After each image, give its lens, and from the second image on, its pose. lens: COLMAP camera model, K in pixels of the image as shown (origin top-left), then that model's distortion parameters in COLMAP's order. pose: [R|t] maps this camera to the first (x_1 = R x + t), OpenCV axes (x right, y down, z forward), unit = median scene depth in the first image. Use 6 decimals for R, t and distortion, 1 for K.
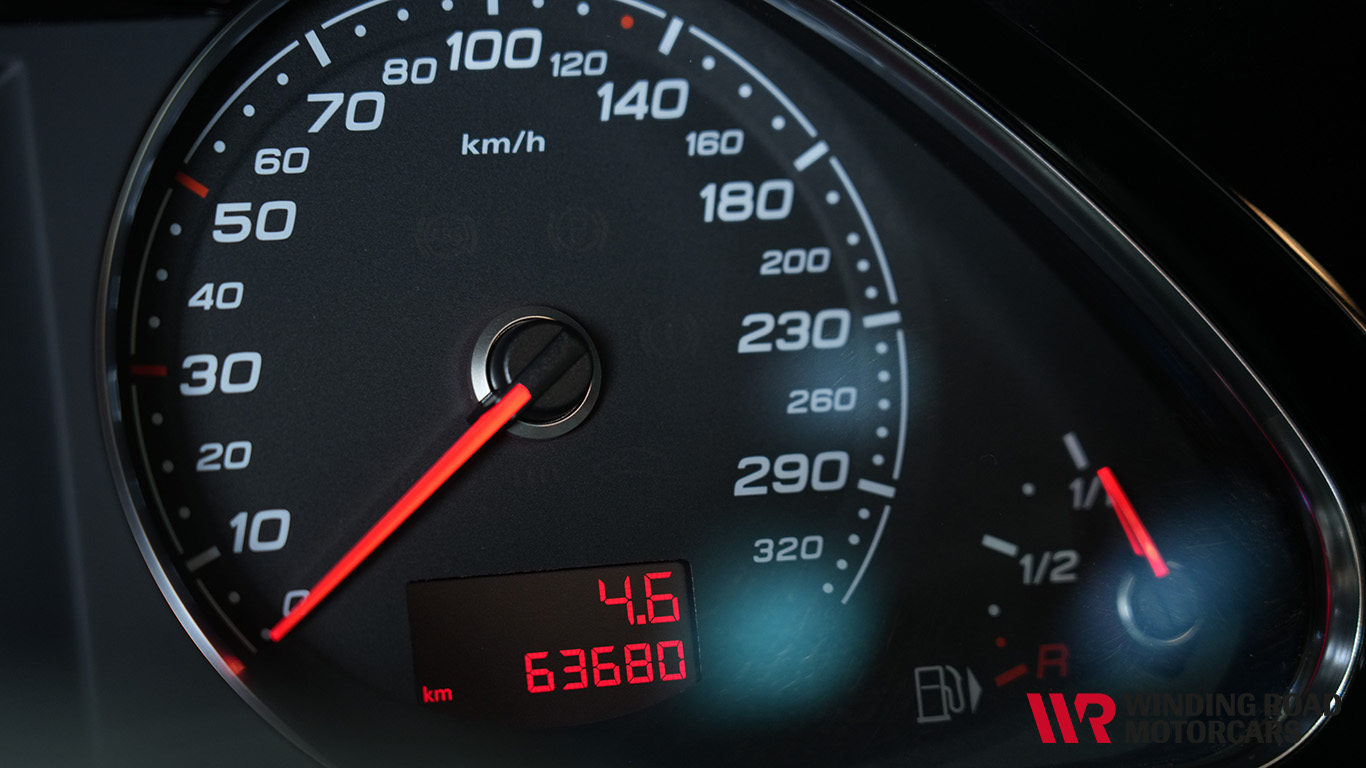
lens RADIAL K [[4322.2, 0, 764.9], [0, 4322.2, 404.9], [0, 0, 1]] dist [0.003734, 0.000000]
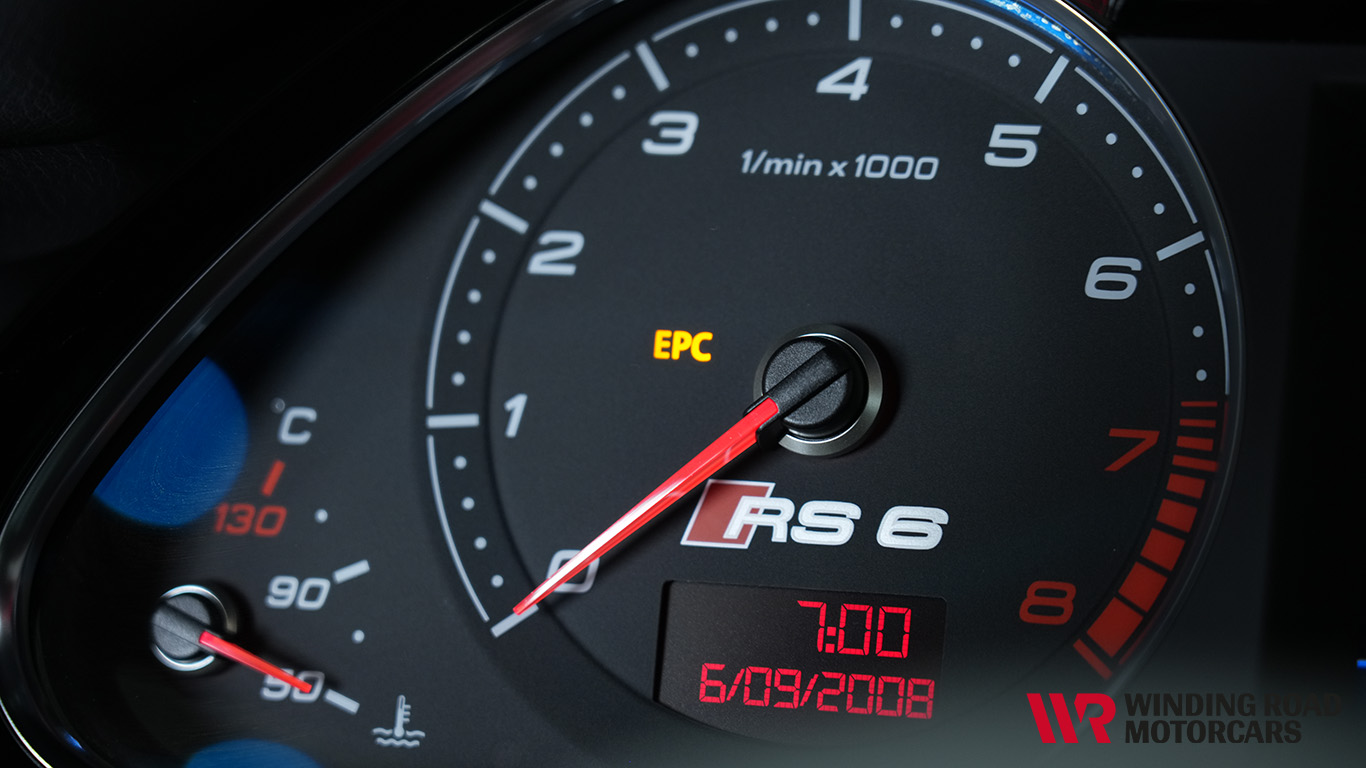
lens RADIAL K [[4322.2, 0, 690.6], [0, 4322.2, 380.5], [0, 0, 1]] dist [0.003734, 0.000000]
pose [[0.814535, 0.104910, -0.570549, 0.154759], [-0.109732, 0.993620, 0.026045, -0.010443], [0.569642, 0.041393, 0.820850, 0.047852]]
